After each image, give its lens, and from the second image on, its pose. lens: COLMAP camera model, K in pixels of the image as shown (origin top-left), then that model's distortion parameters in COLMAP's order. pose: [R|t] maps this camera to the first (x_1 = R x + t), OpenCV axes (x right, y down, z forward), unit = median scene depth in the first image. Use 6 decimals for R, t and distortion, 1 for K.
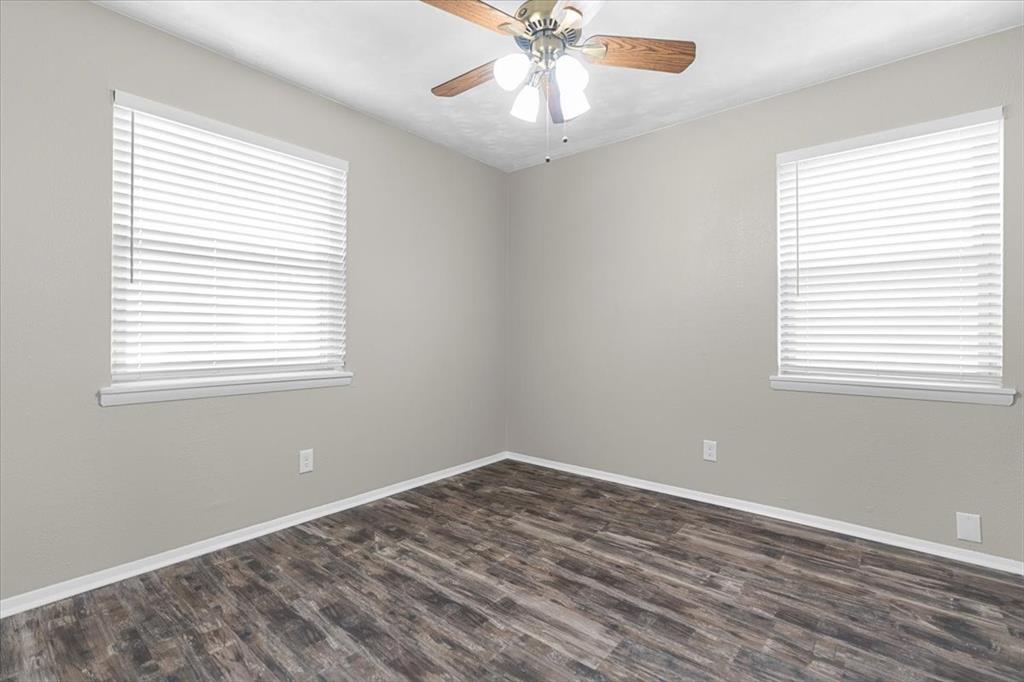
lens RADIAL K [[463.9, 0, 508.8], [0, 463.9, 332.5], [0, 0, 1]] dist [-0.012809, 0.004766]
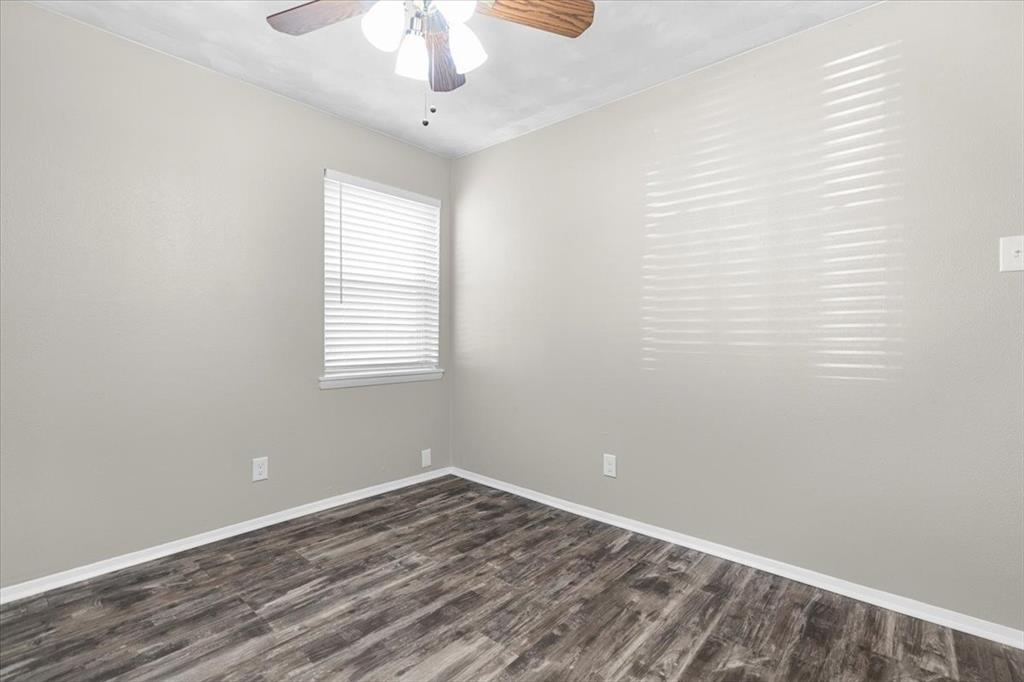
lens RADIAL K [[463.9, 0, 508.8], [0, 463.9, 332.5], [0, 0, 1]] dist [-0.012809, 0.004766]
pose [[0.027199, 0.003857, 0.999623, -0.598033], [-0.003562, 0.999987, -0.003762, -0.005536], [-0.999624, -0.003458, 0.027213, 0.679633]]
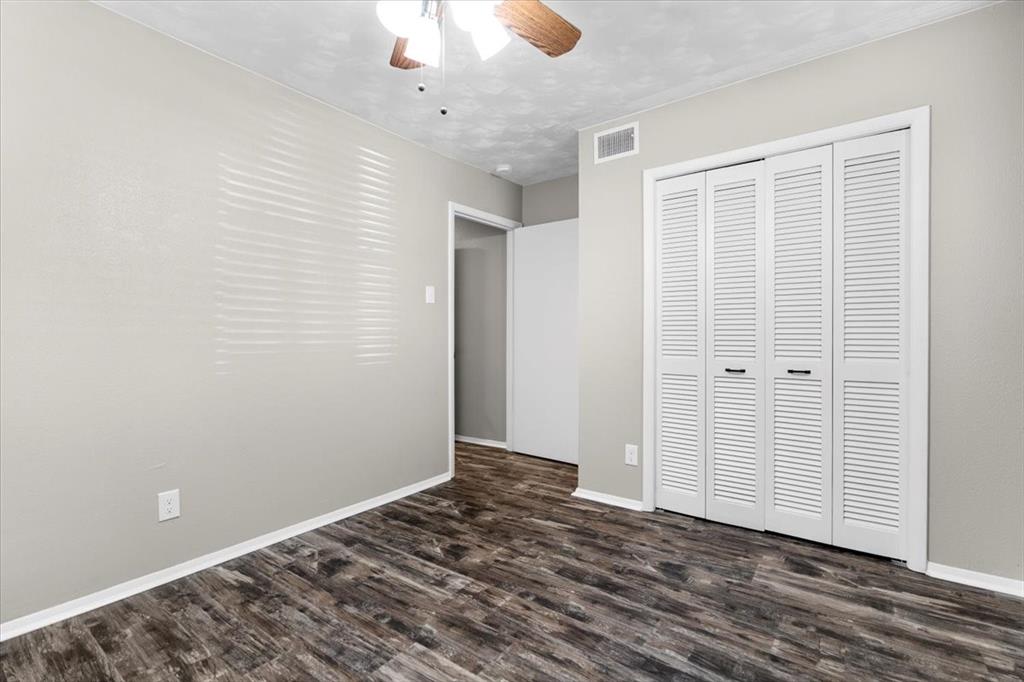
lens RADIAL K [[461.5, 0, 512.0], [0, 461.5, 341.0], [0, 0, 1]] dist [-0.001420, 0.000546]
pose [[-0.997988, 0.001510, -0.063383, 0.017456], [0.000770, 0.999931, 0.011700, -0.003366], [0.063396, 0.011628, -0.997921, 1.439718]]
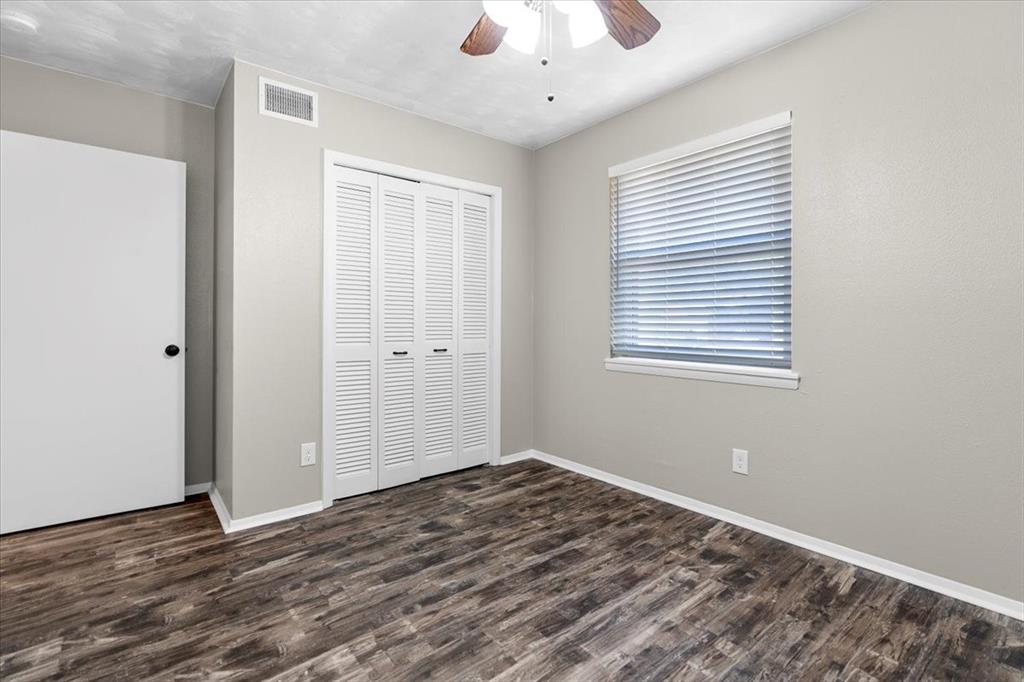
lens RADIAL K [[463.9, 0, 508.8], [0, 463.9, 332.5], [0, 0, 1]] dist [-0.012809, 0.004766]
pose [[-0.188831, 0.016670, -0.981868, 0.686797], [0.001894, 0.999860, 0.016611, 0.001463], [0.982008, 0.001277, -0.188837, 0.878019]]
